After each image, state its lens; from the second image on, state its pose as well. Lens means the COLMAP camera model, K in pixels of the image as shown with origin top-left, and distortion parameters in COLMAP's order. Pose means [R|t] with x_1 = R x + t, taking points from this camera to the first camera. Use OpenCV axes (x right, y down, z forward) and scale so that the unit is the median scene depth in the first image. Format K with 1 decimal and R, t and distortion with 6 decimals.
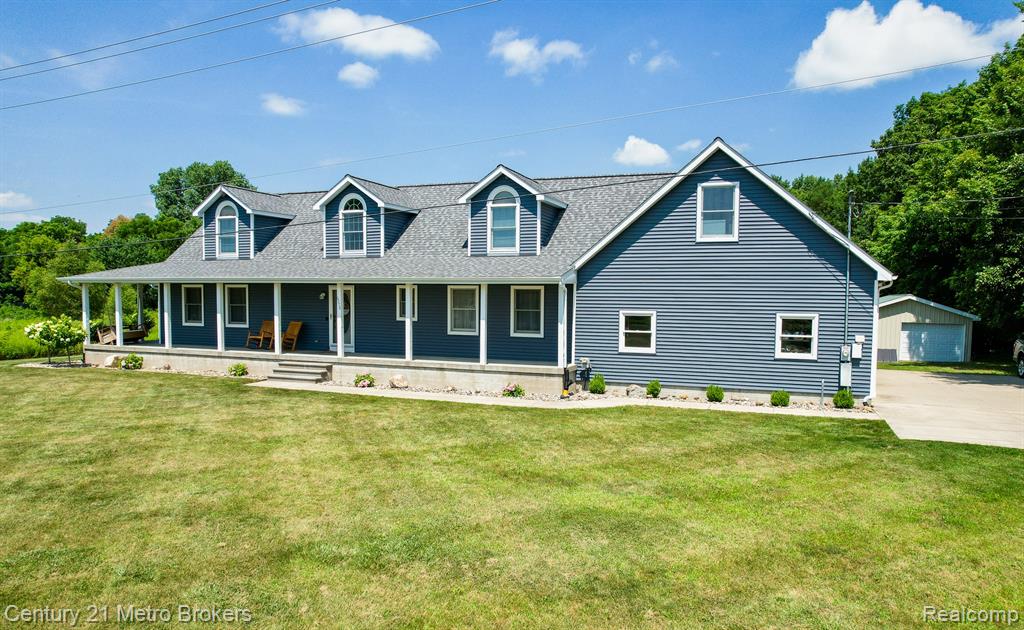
lens RADIAL K [[668.3, 0, 511.9], [0, 668.3, 338.8], [0, 0, 1]] dist [-0.032319, -0.001404]
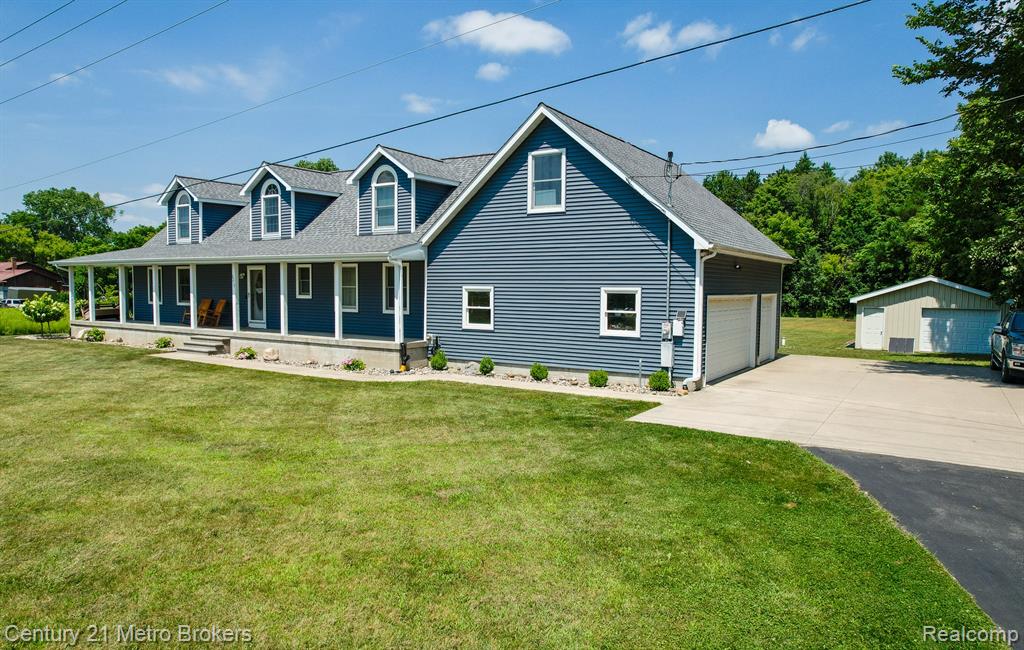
lens RADIAL K [[670.7, 0, 512.0], [0, 670.7, 325.0], [0, 0, 1]] dist [-0.017037, -0.000400]
pose [[0.976478, 0.011095, -0.215332, 0.445135], [-0.013504, 0.999862, -0.009719, 0.023488], [0.215194, 0.012398, 0.976493, 0.053579]]
